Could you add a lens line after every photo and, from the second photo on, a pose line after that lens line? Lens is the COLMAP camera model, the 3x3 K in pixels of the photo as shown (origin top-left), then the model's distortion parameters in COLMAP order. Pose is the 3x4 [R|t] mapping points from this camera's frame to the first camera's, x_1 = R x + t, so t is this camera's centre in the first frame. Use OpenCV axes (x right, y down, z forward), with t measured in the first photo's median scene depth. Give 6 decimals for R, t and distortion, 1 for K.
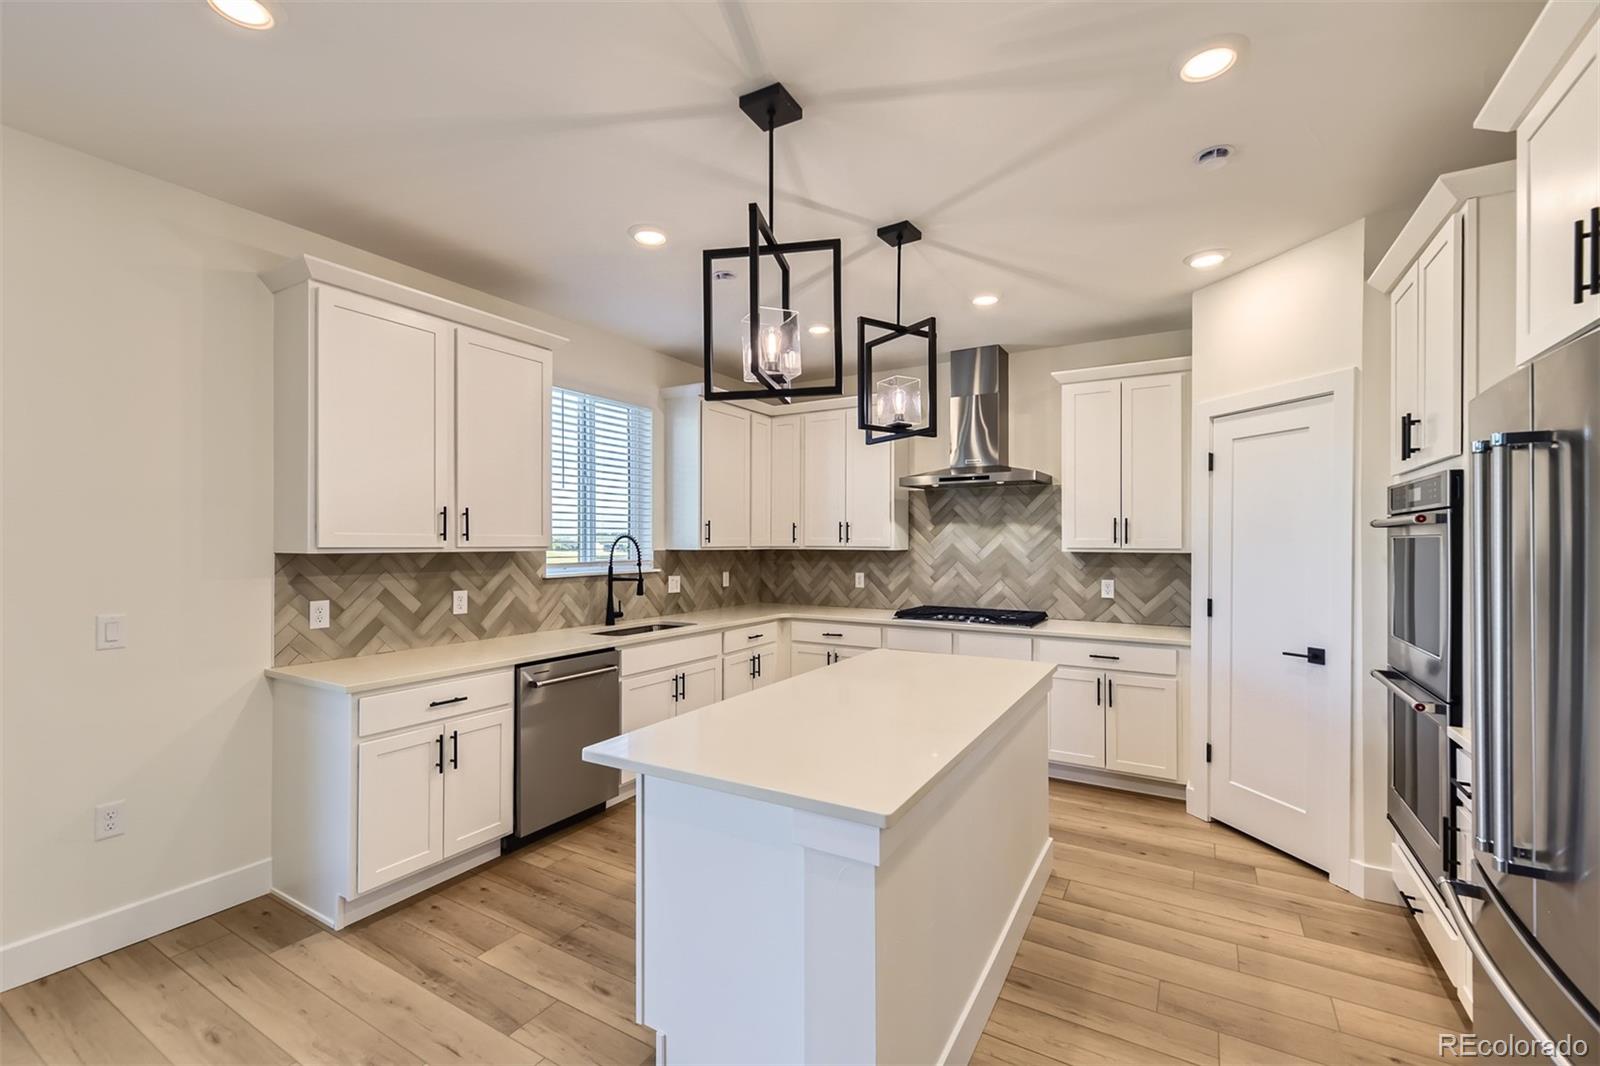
lens RADIAL K [[680.1, 0, 801.9], [0, 680.1, 541.7], [0, 0, 1]] dist [0.002825, 0.000028]
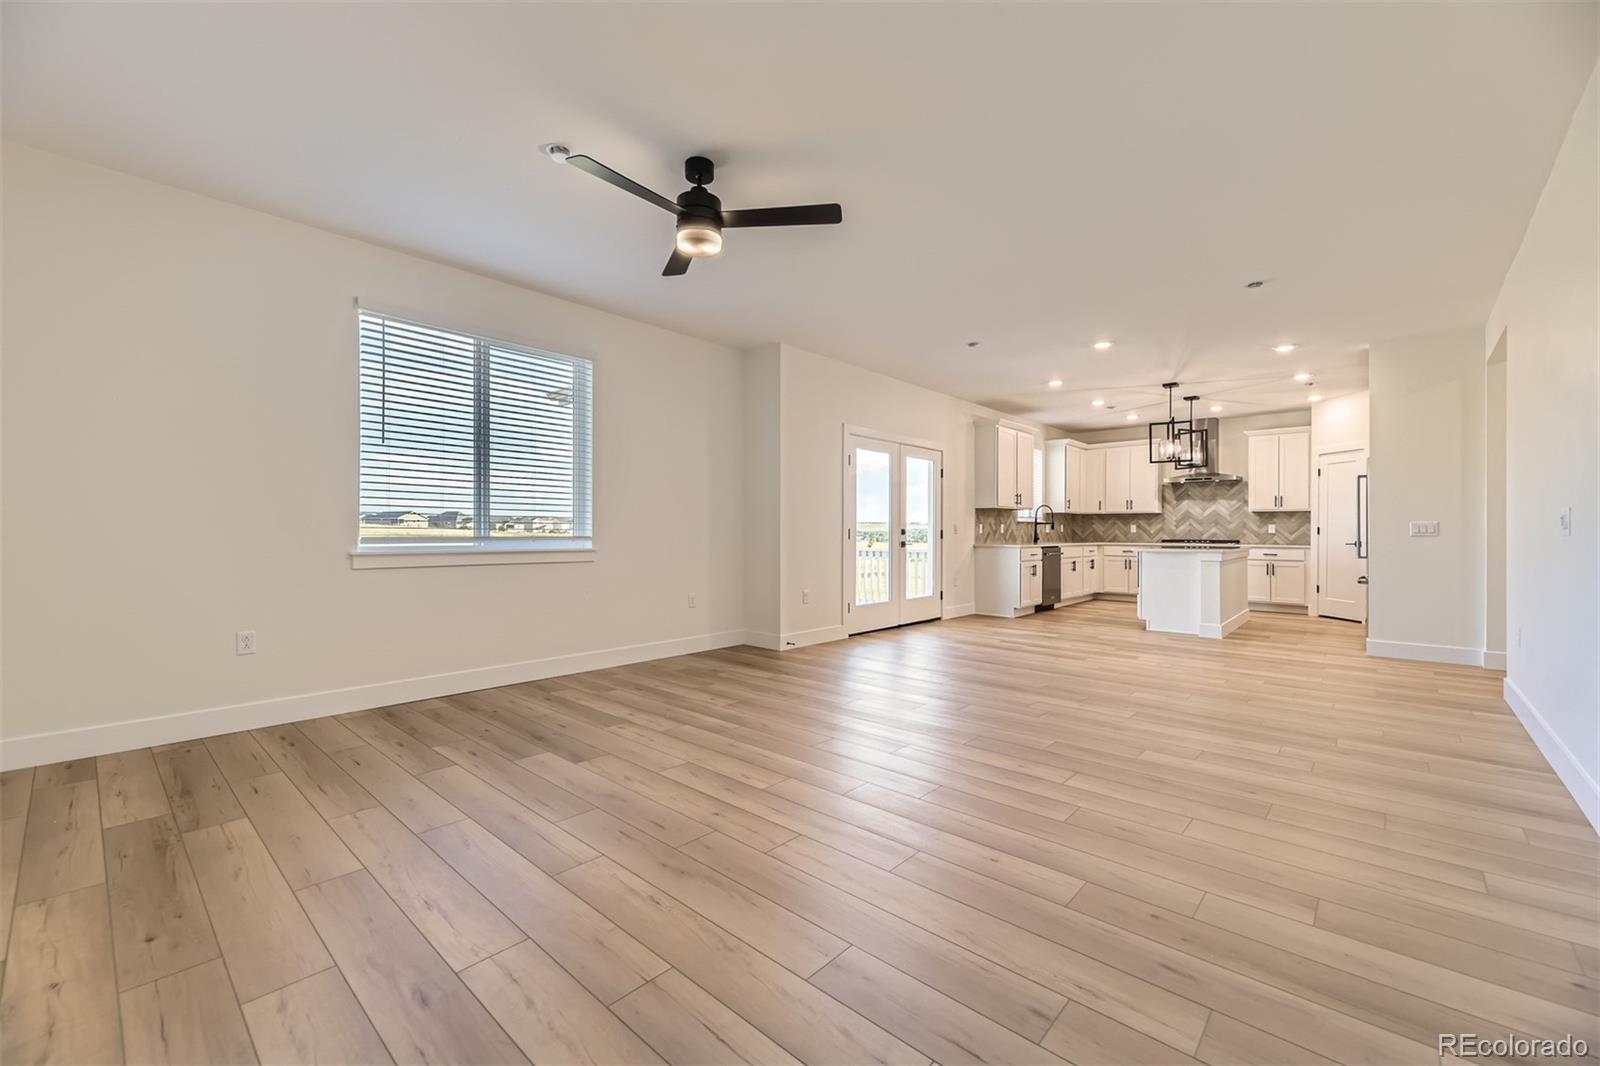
lens RADIAL K [[657.9, 0, 790.9], [0, 657.9, 531.0], [0, 0, 1]] dist [0.011608, -0.000155]
pose [[0.978957, 0.001643, -0.204059, -0.634400], [-0.001565, 0.999999, 0.000544, 0.079027], [0.204060, -0.000213, 0.978958, -1.408195]]
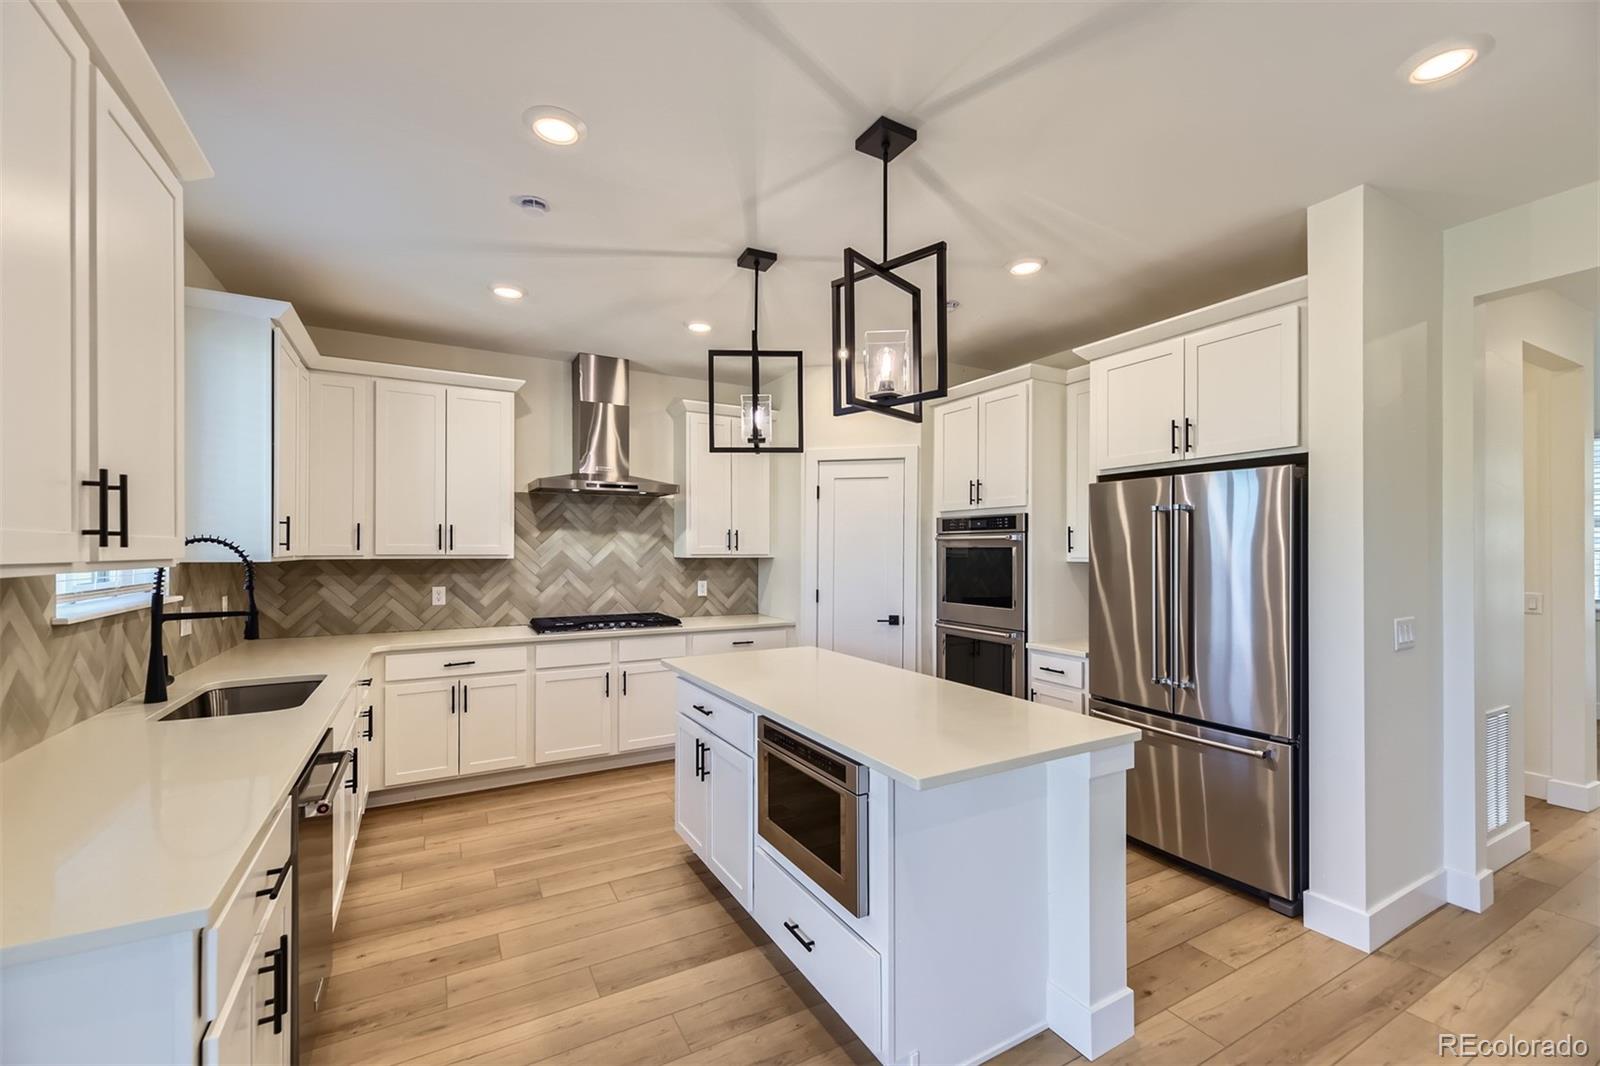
lens RADIAL K [[655.2, 0, 796.8], [0, 655.2, 549.3], [0, 0, 1]] dist [0.024770, -0.009396]
pose [[0.504107, -0.000582, 0.863641, -0.469573], [-0.001053, 0.999999, 0.001288, -0.000983], [-0.863640, -0.001559, 0.504106, 0.281879]]
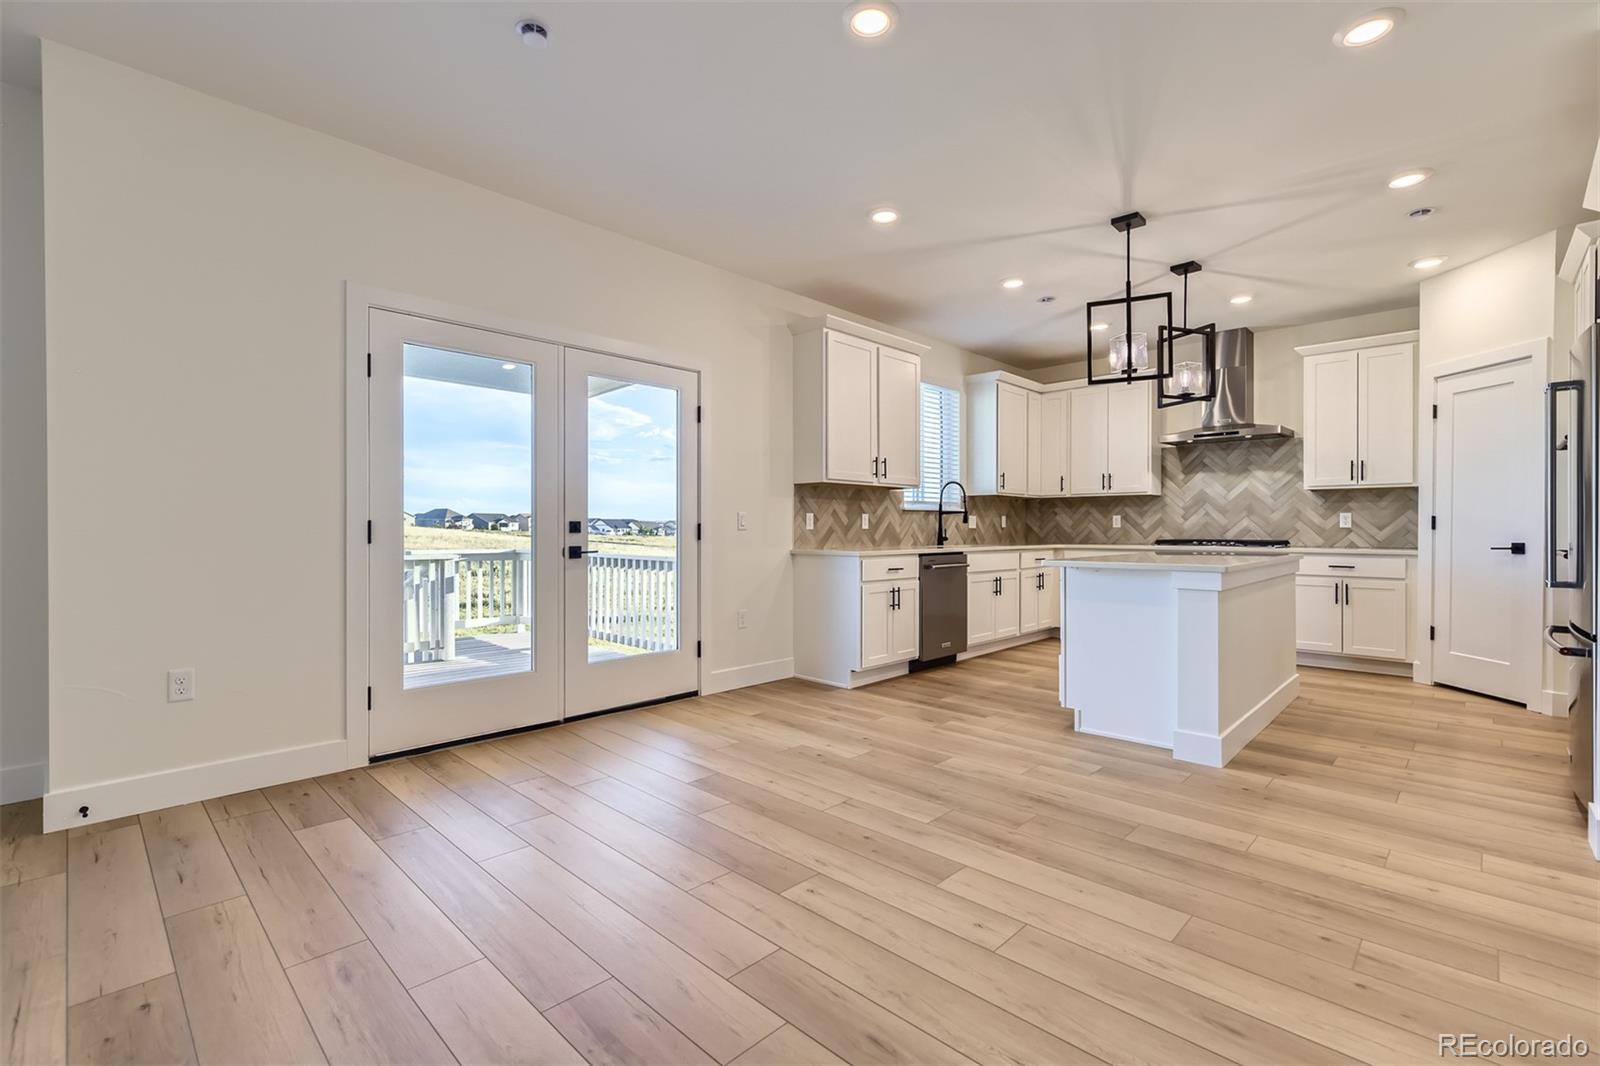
lens RADIAL K [[715.6, 0, 800.0], [0, 715.6, 533.0], [0, 0, 1]] dist [0.002887, 0.000512]
pose [[0.972404, -0.000398, -0.233305, -0.212071], [0.001890, 0.999979, 0.006174, 0.084129], [0.233297, -0.006444, 0.972384, -0.501674]]
